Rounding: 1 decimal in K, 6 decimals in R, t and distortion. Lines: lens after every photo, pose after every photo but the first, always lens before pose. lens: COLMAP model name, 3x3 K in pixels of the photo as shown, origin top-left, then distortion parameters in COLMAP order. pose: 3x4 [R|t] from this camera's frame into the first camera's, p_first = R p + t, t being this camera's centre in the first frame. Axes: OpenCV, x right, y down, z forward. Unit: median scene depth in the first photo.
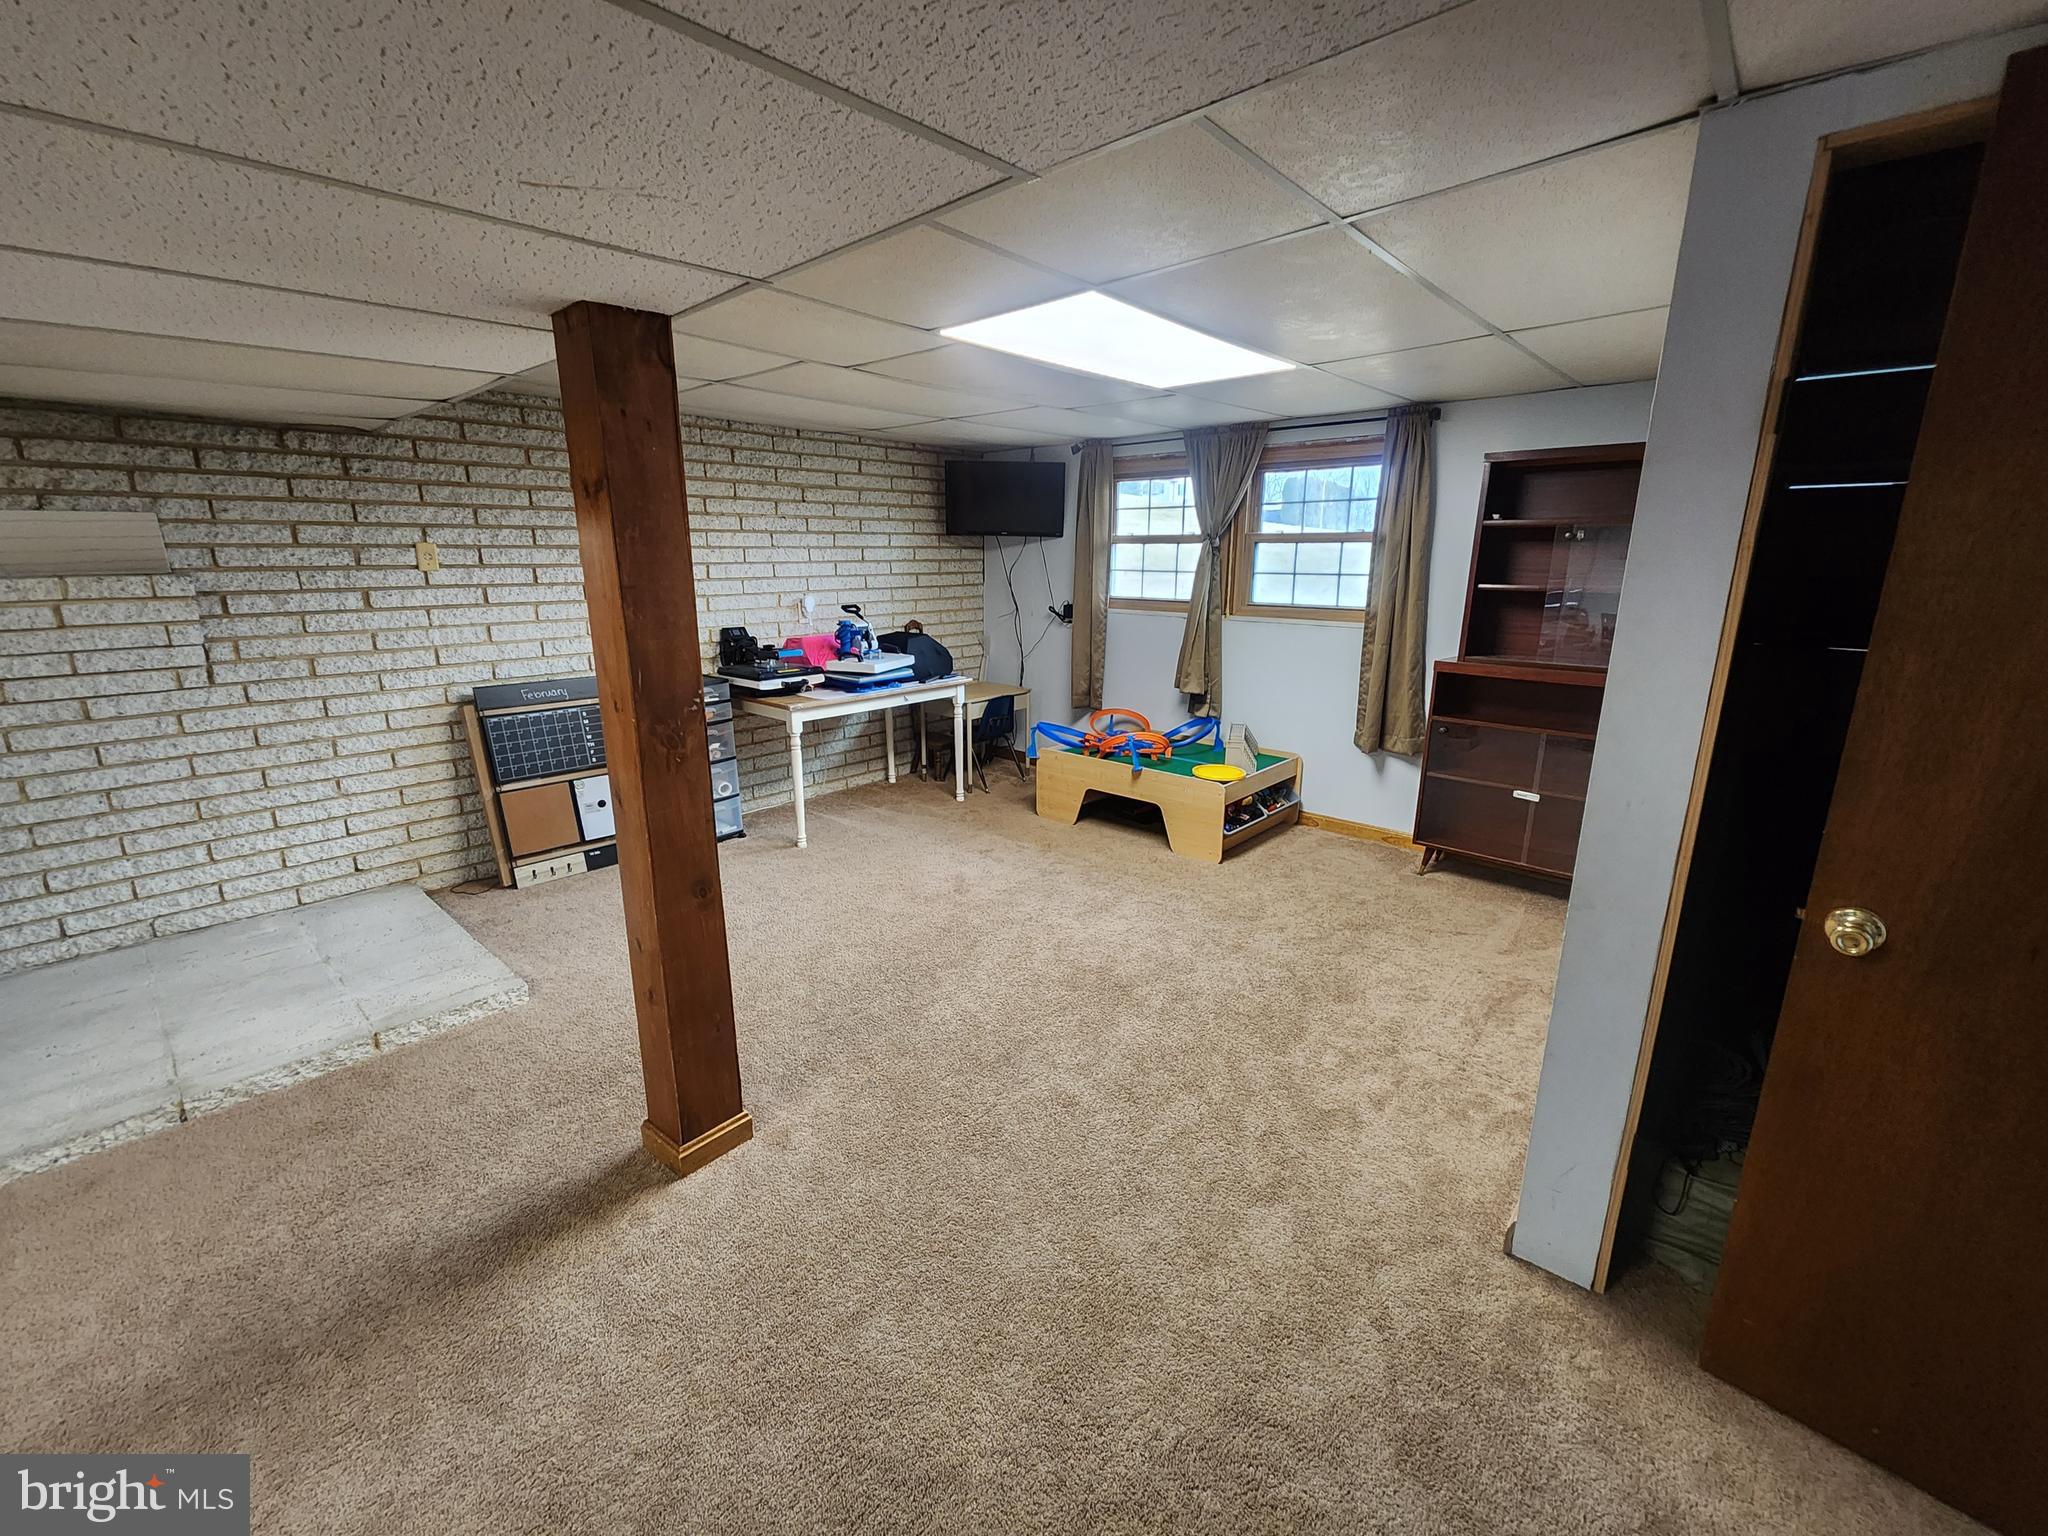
lens RADIAL K [[840.5, 0, 1021.4], [0, 840.5, 770.1], [0, 0, 1]] dist [0.007938, -0.004809]
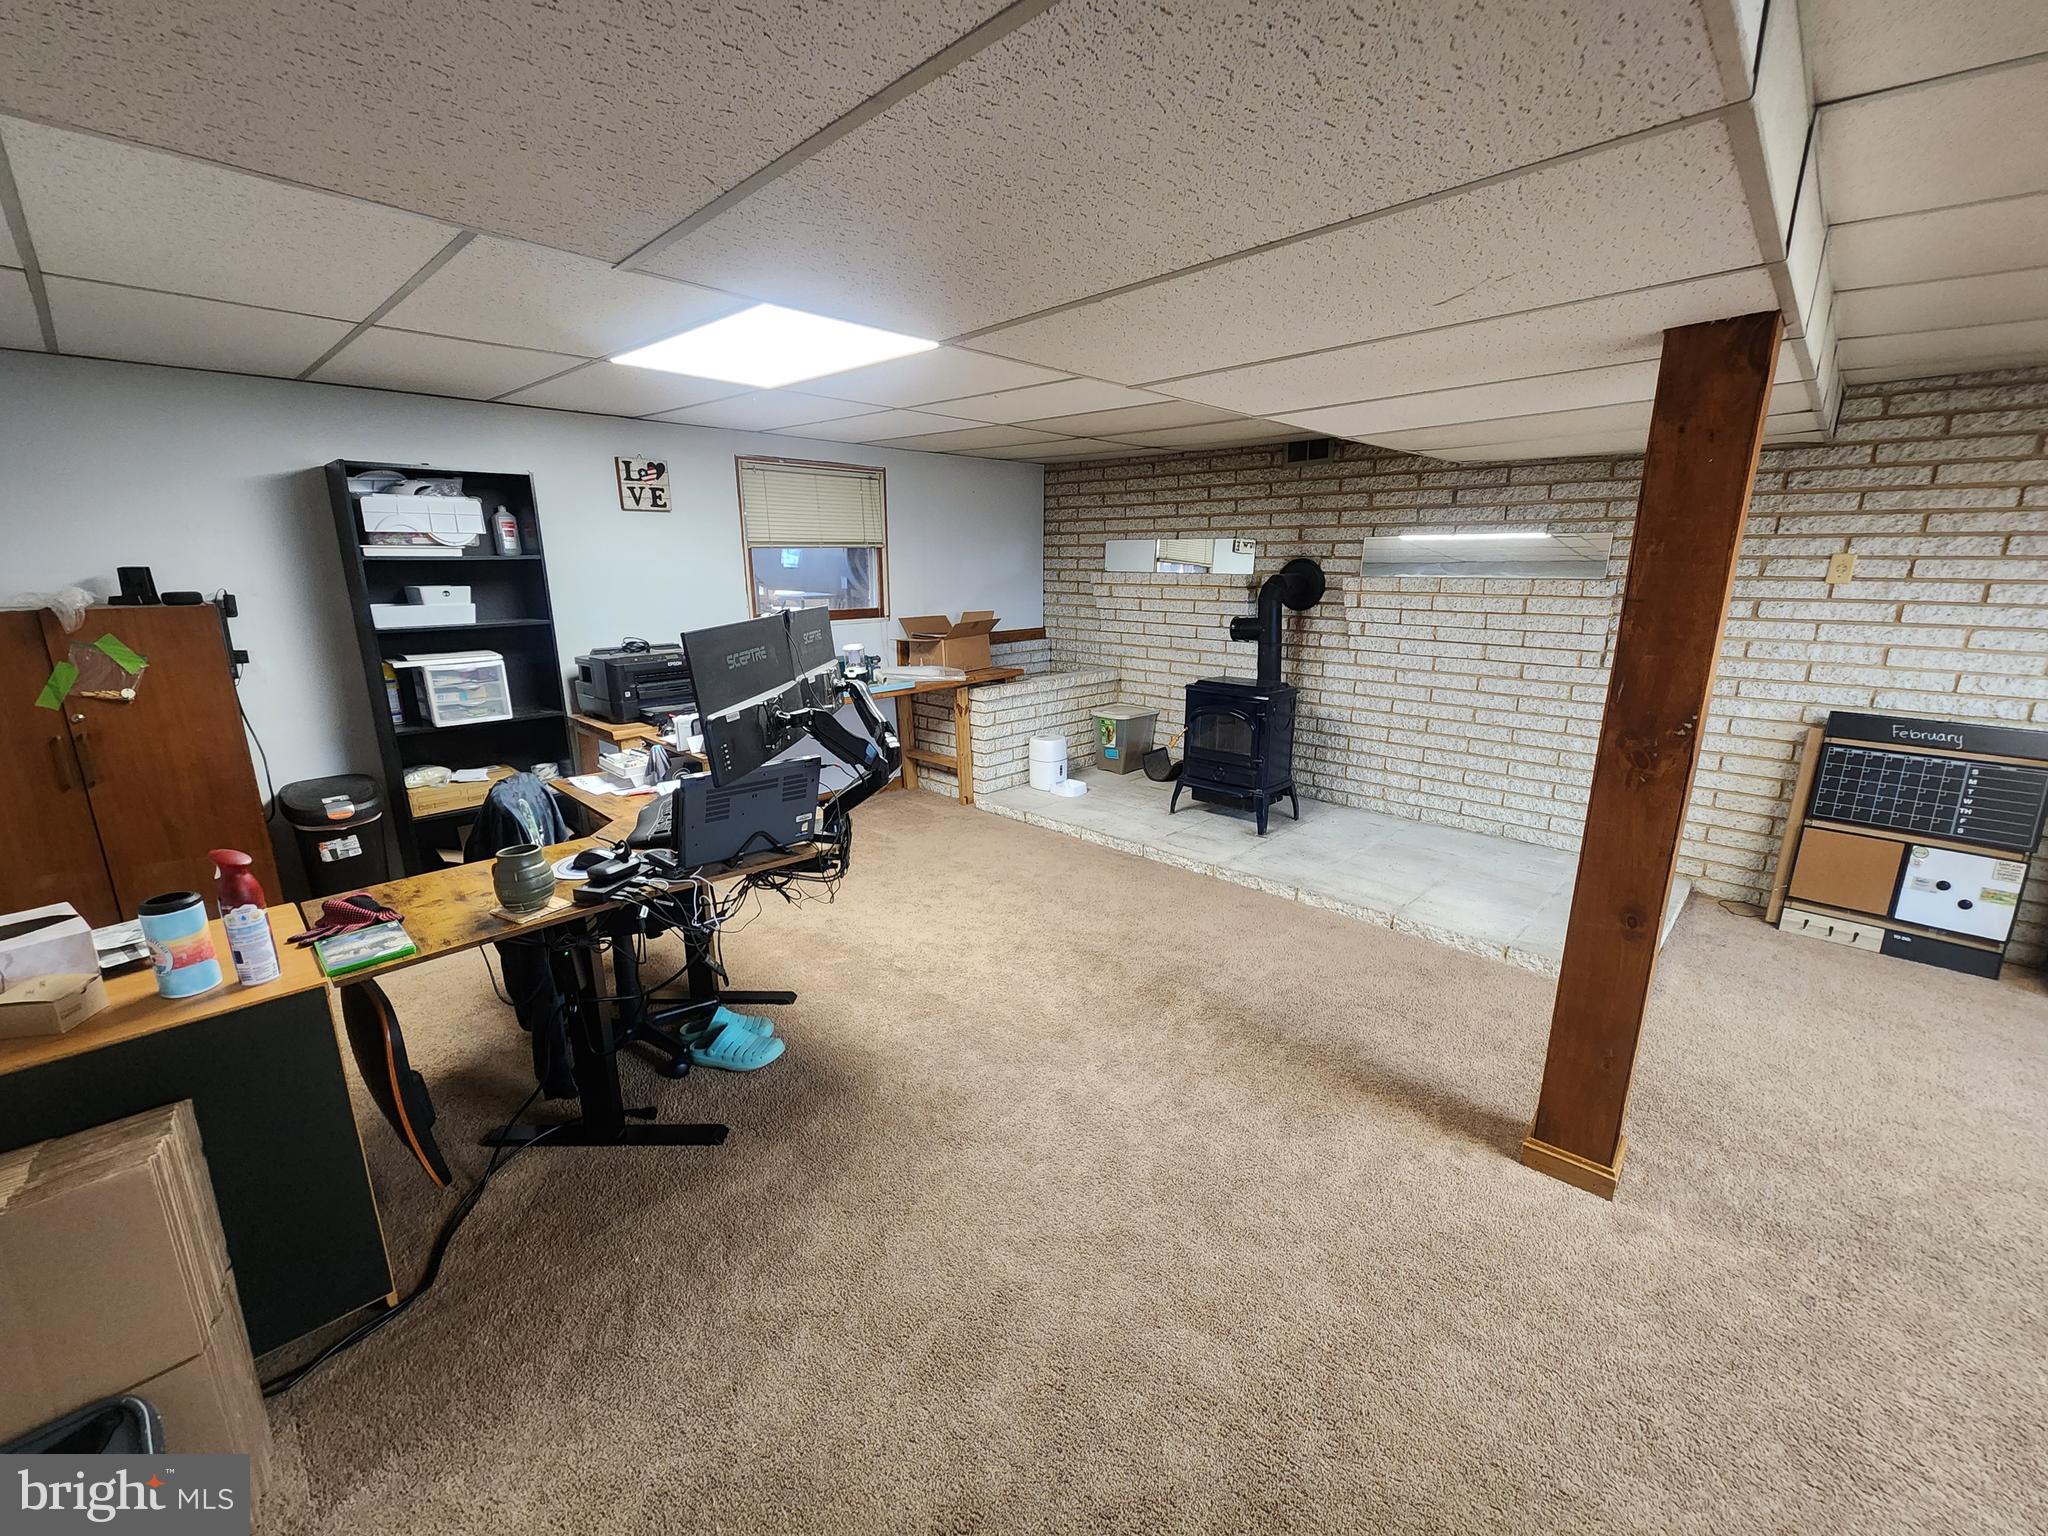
lens RADIAL K [[843.0, 0, 1034.0], [0, 843.0, 769.7], [0, 0, 1]] dist [-0.000510, -0.000416]
pose [[-0.024640, 0.241991, -0.969965, 0.294689], [-0.252628, 0.937261, 0.240250, -0.041289], [0.967250, 0.250960, 0.038040, 0.149772]]
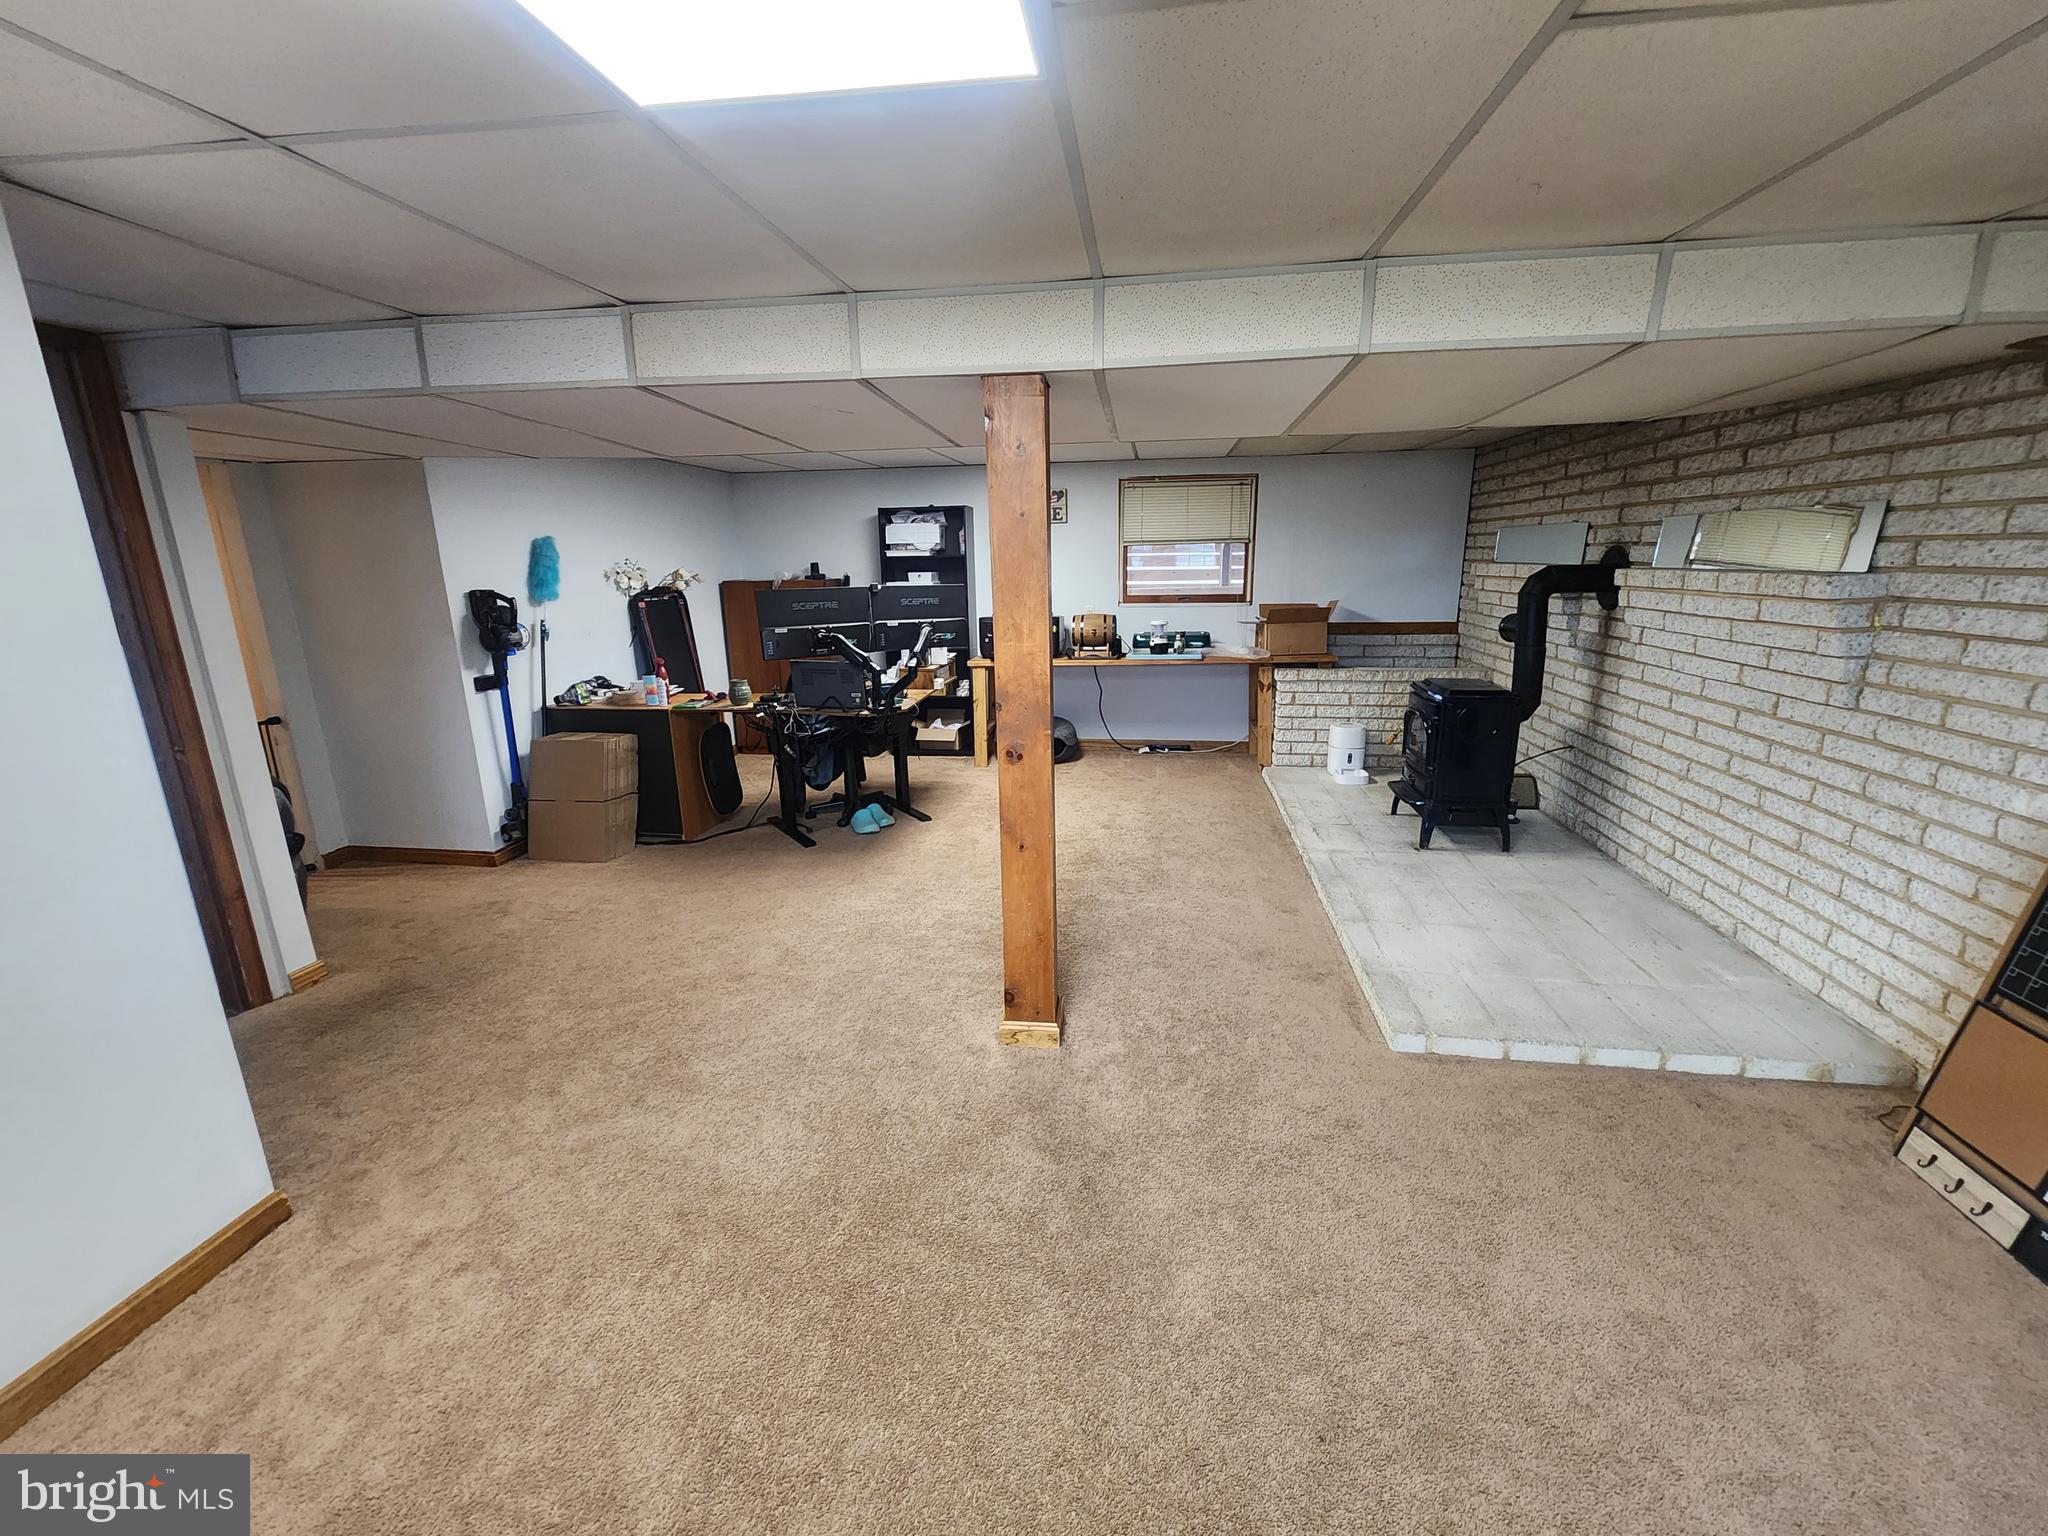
lens RADIAL K [[853.5, 0, 1026.7], [0, 853.5, 775.9], [0, 0, 1]] dist [0.000307, -0.000392]
pose [[-0.833324, 0.149106, -0.532296, 0.151683], [-0.125749, 0.886556, 0.445204, -0.281920], [0.538293, 0.437934, -0.720038, 1.077322]]
